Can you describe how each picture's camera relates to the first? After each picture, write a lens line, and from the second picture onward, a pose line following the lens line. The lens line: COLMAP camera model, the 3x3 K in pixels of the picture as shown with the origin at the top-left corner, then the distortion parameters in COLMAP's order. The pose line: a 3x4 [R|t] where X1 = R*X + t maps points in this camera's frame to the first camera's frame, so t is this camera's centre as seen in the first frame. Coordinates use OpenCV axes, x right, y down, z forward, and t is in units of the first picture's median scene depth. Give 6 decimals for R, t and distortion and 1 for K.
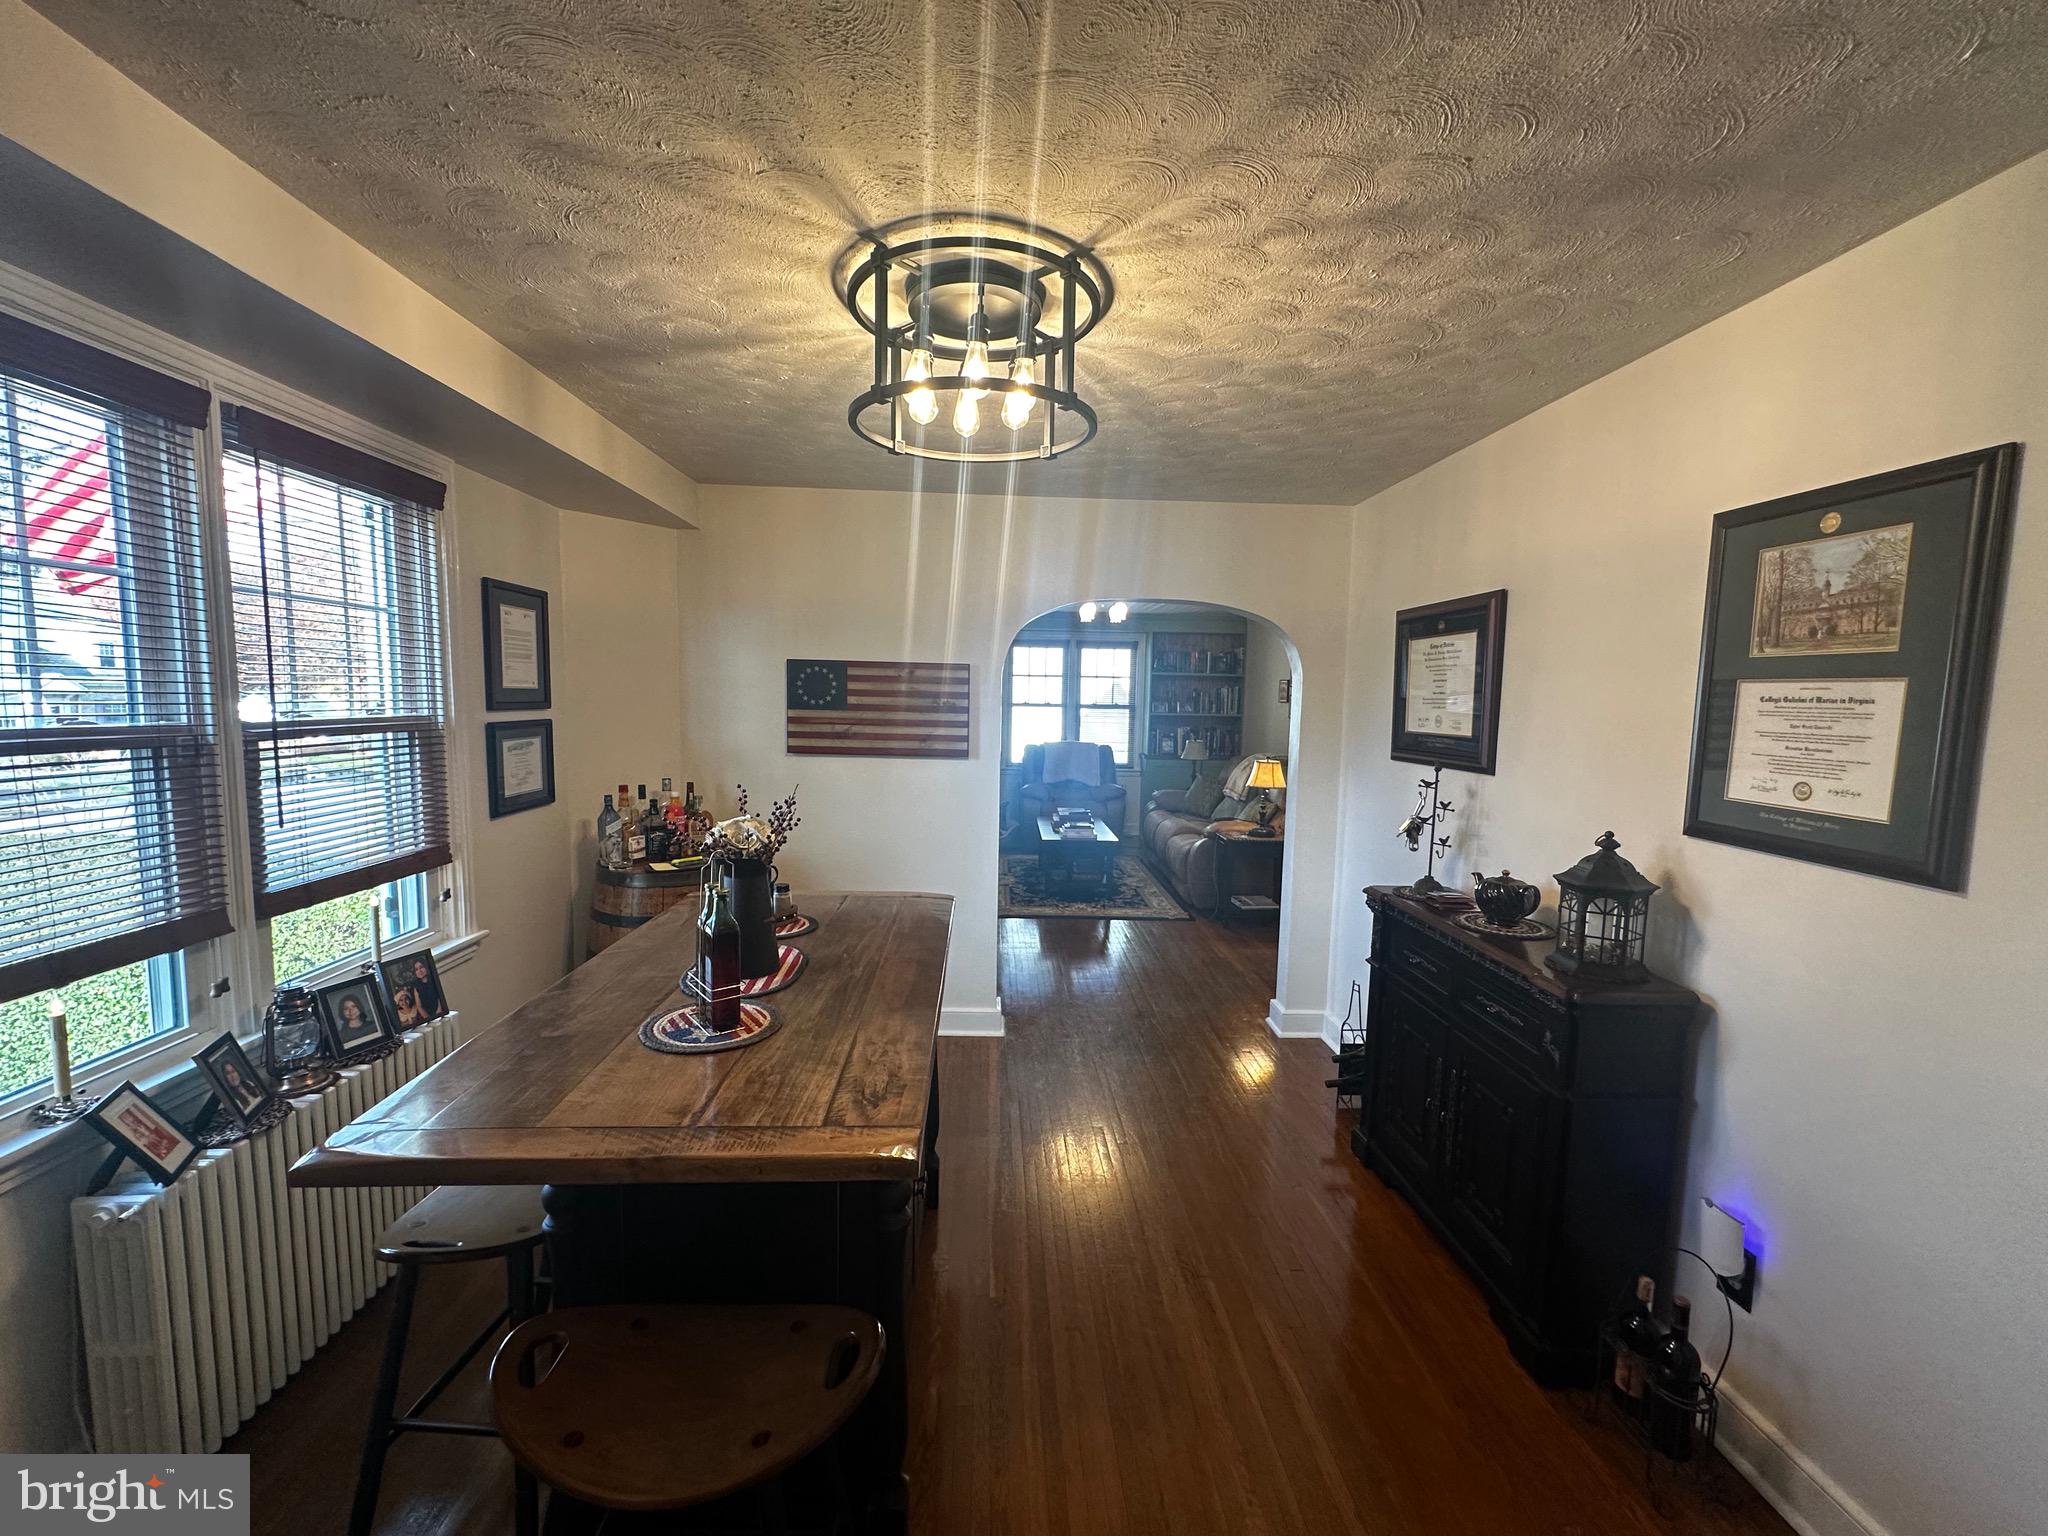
lens RADIAL K [[827.5, 0, 1022.0], [0, 827.5, 771.3], [0, 0, 1]] dist [-0.001611, 0.000931]
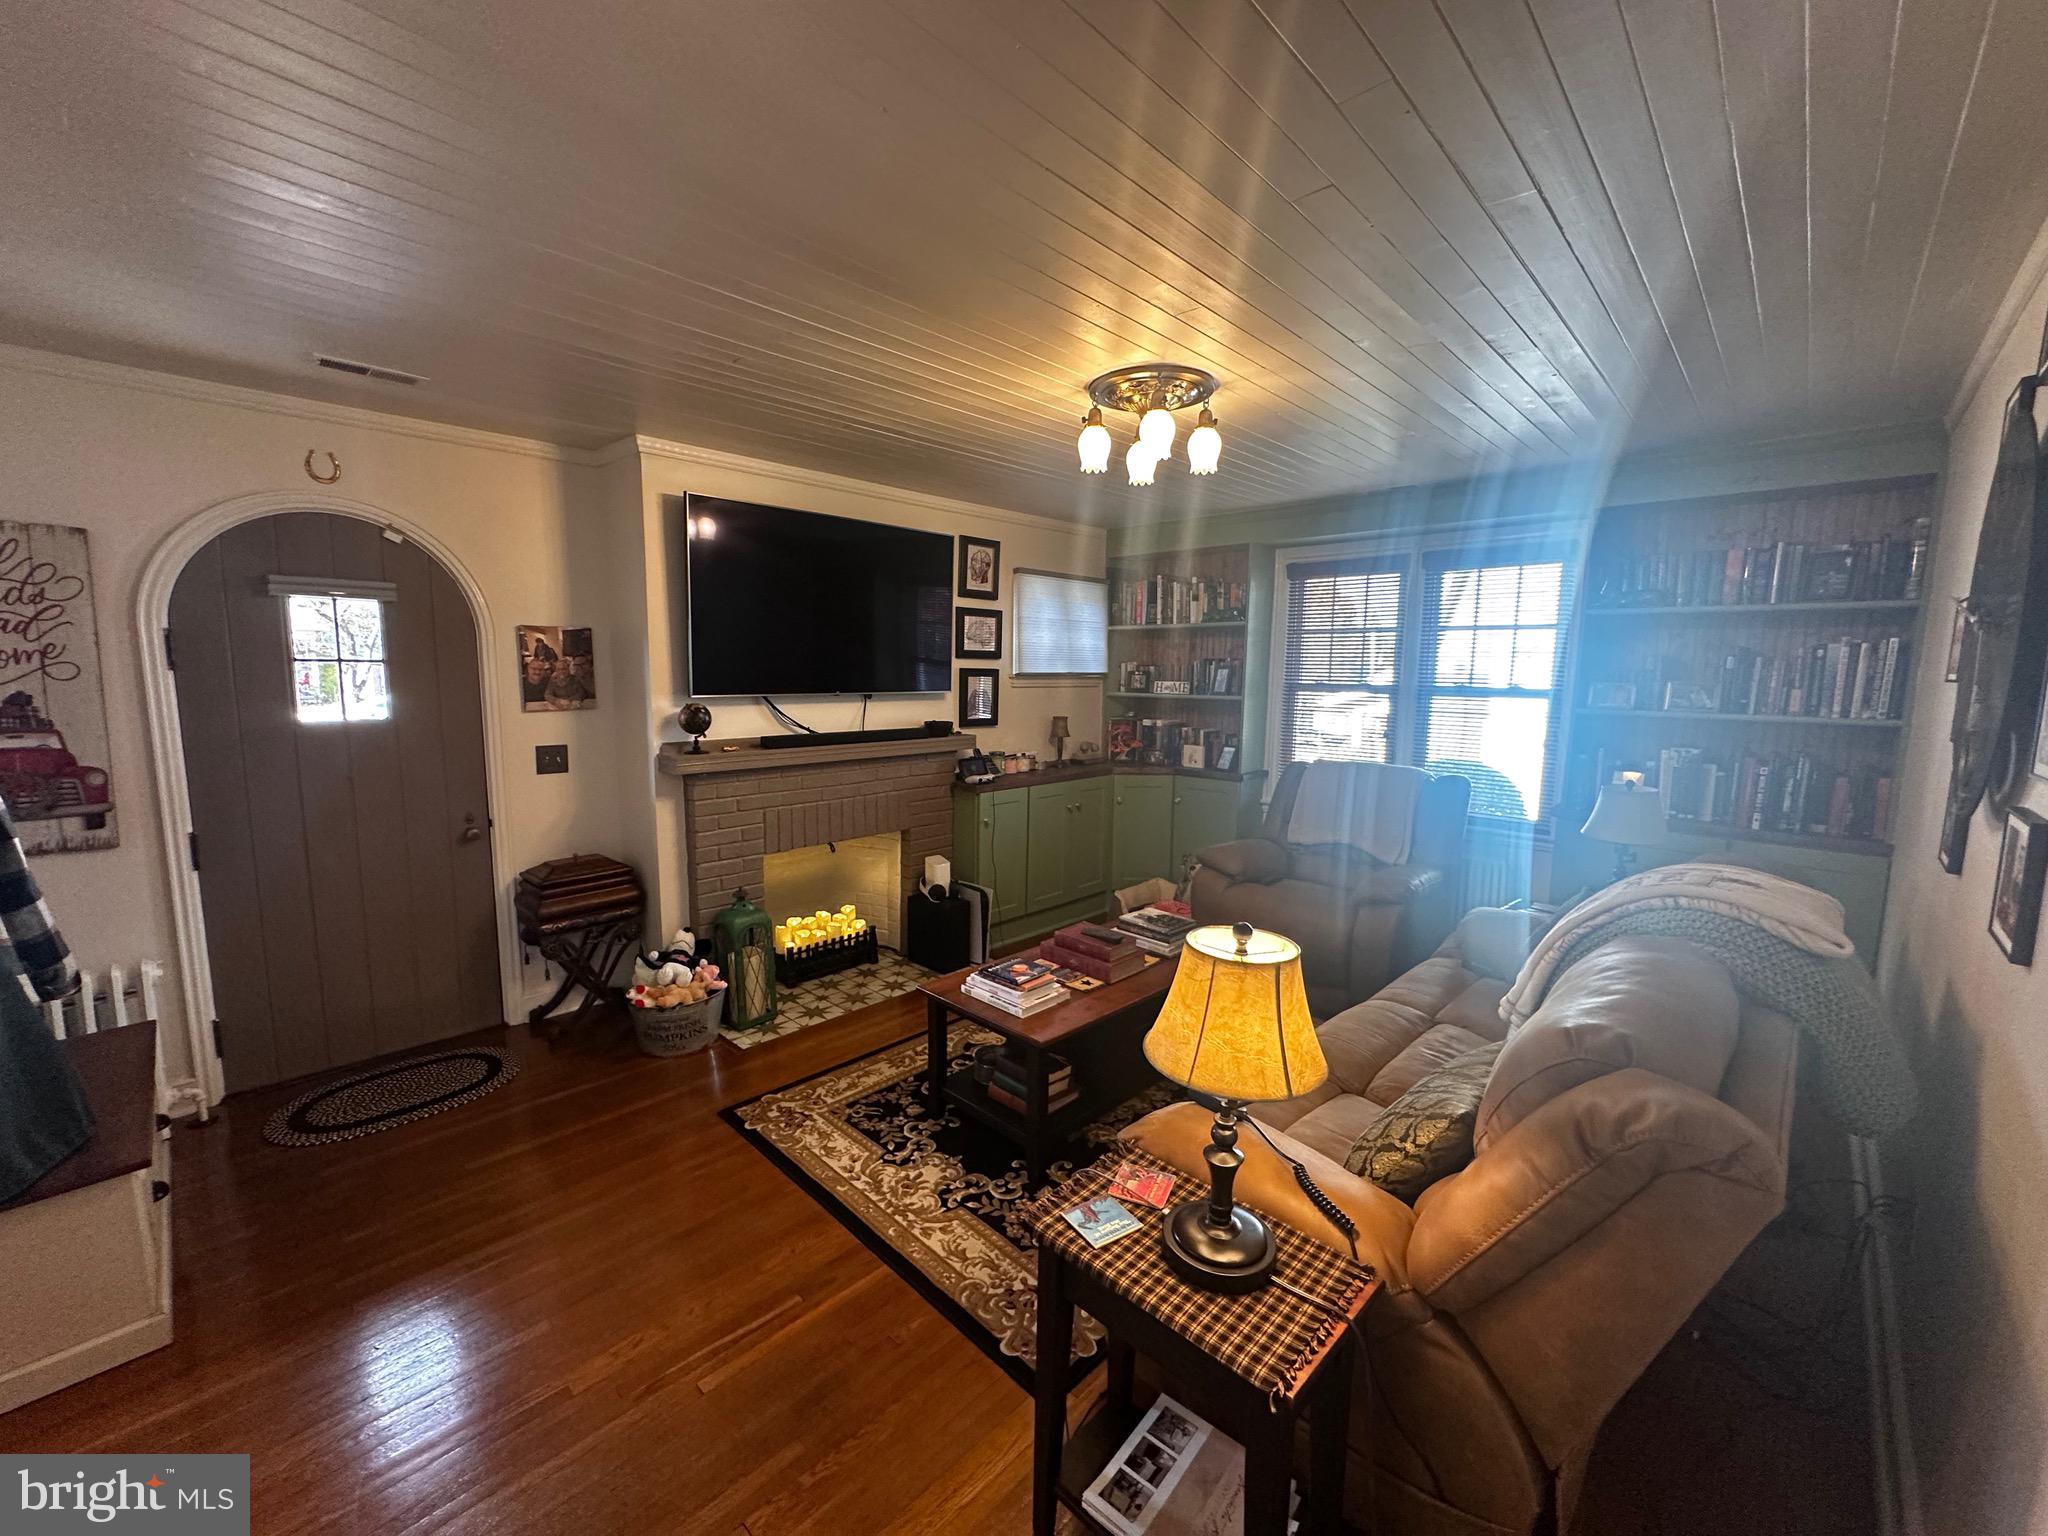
lens RADIAL K [[827.5, 0, 1022.0], [0, 827.5, 771.3], [0, 0, 1]] dist [-0.001611, 0.000931]
pose [[0.686286, 0.081242, -0.722780, 0.258883], [-0.069258, 0.996526, 0.046250, -0.037923], [0.724027, 0.018317, 0.689529, 0.498685]]
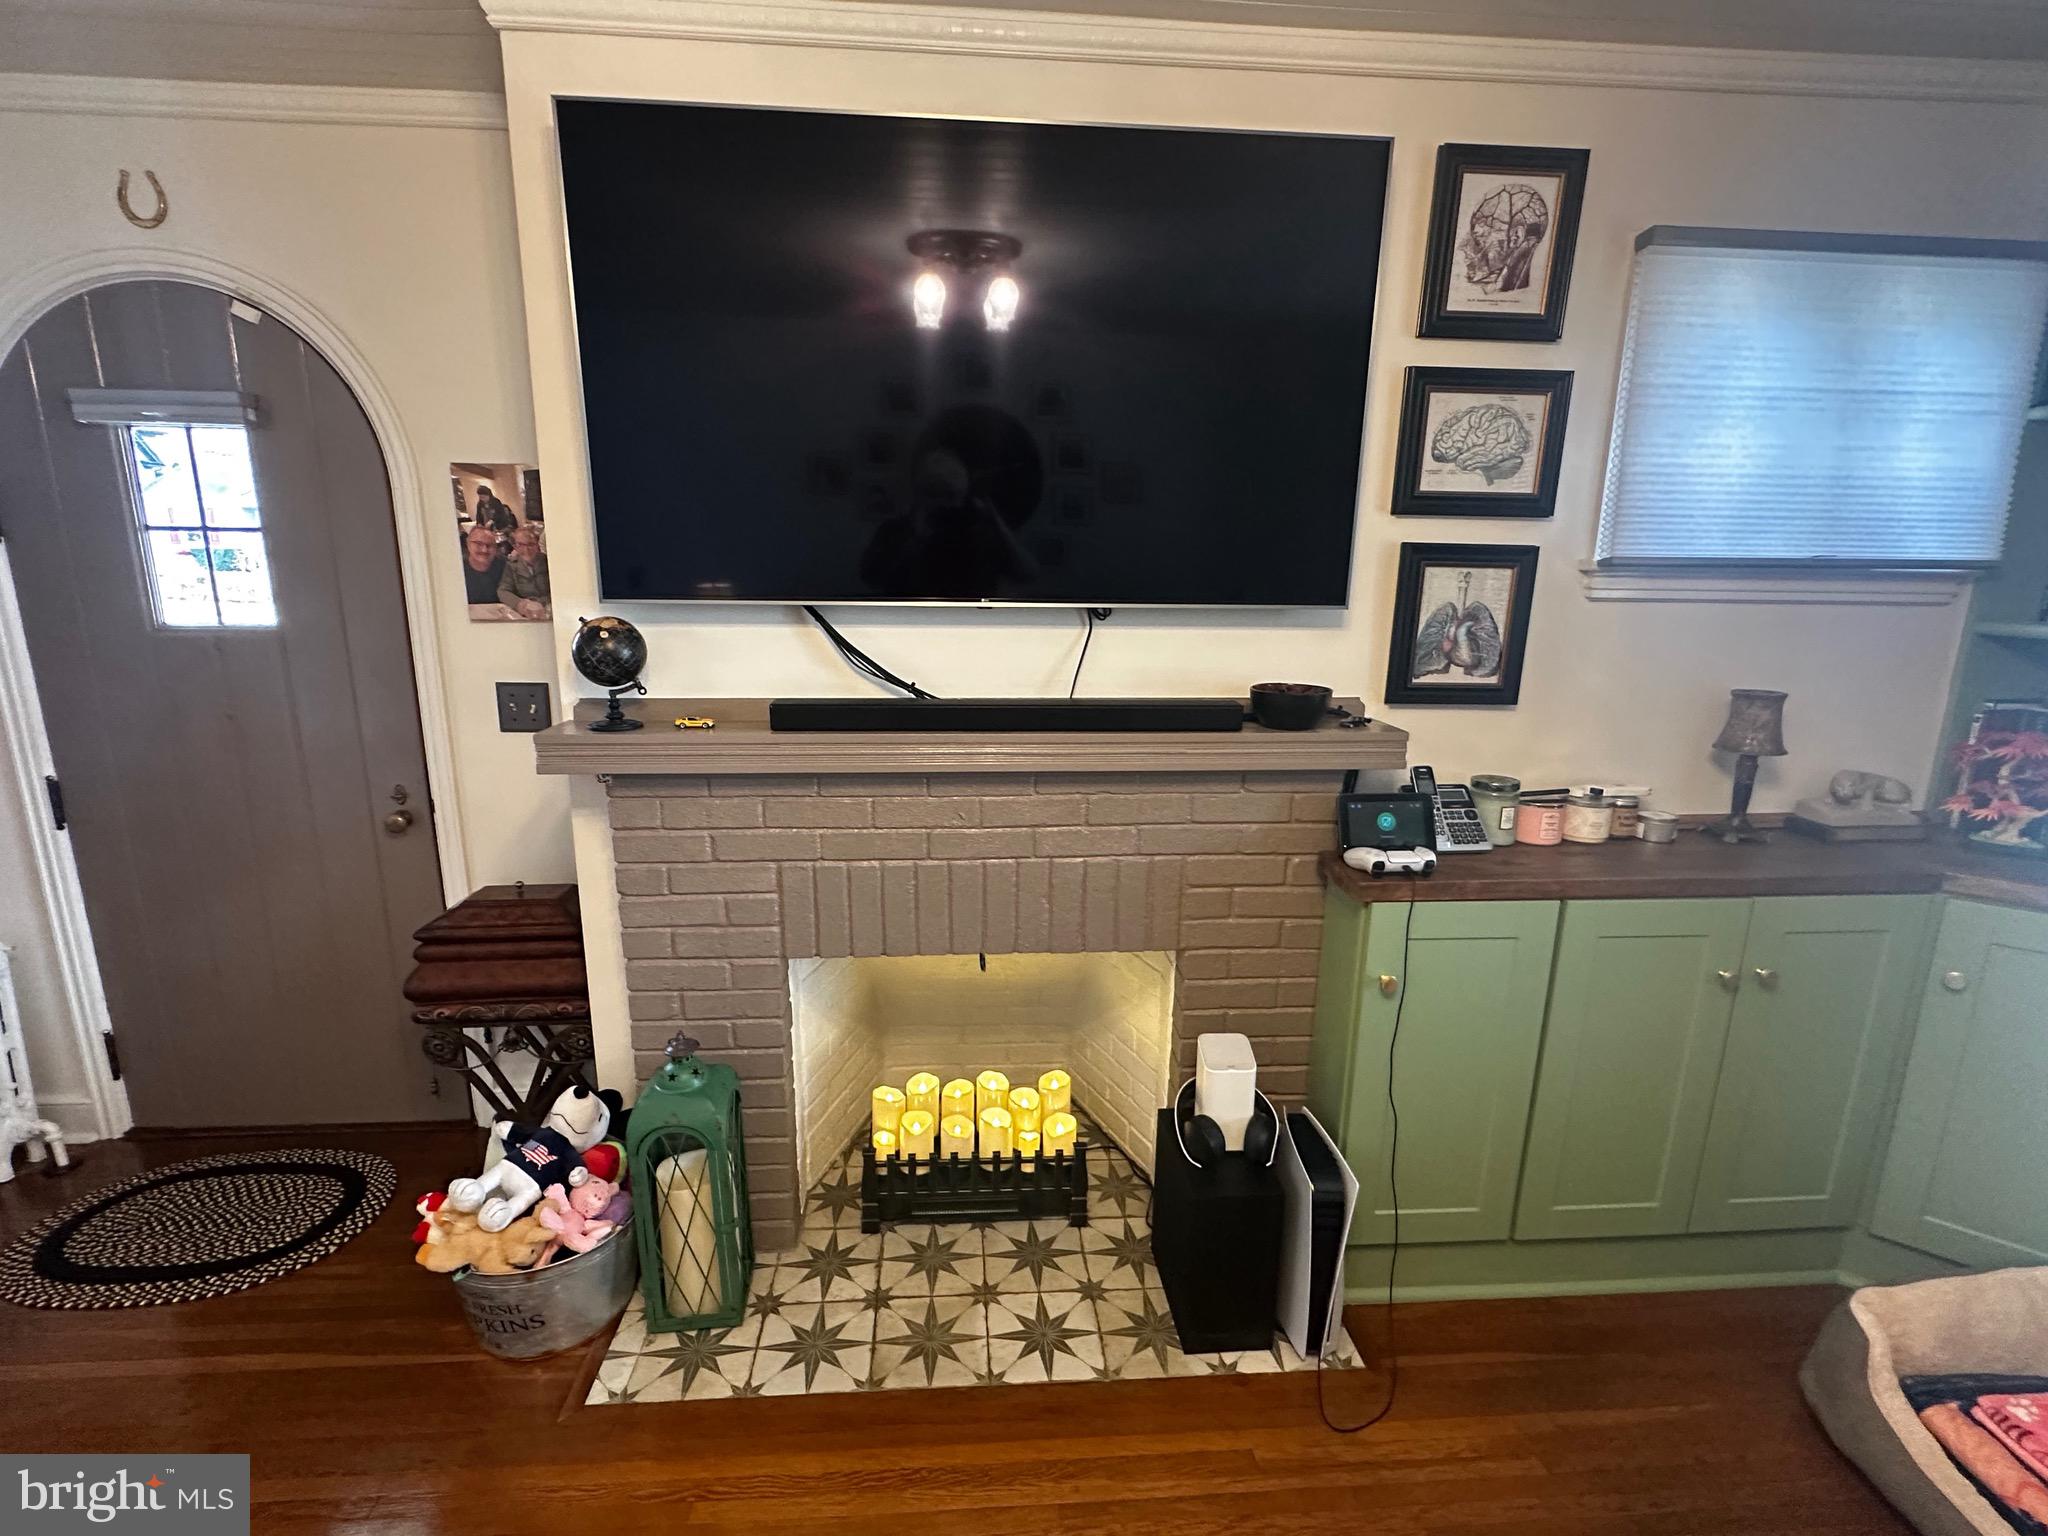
lens RADIAL K [[950.3, 0, 1022.8], [0, 950.3, 772.2], [0, 0, 1]] dist [0.000407, 0.000099]
pose [[0.023816, 0.201414, -0.979217, 0.087994], [-0.107247, 0.974357, 0.197806, -0.056703], [0.993947, 0.100307, 0.044807, 0.718177]]
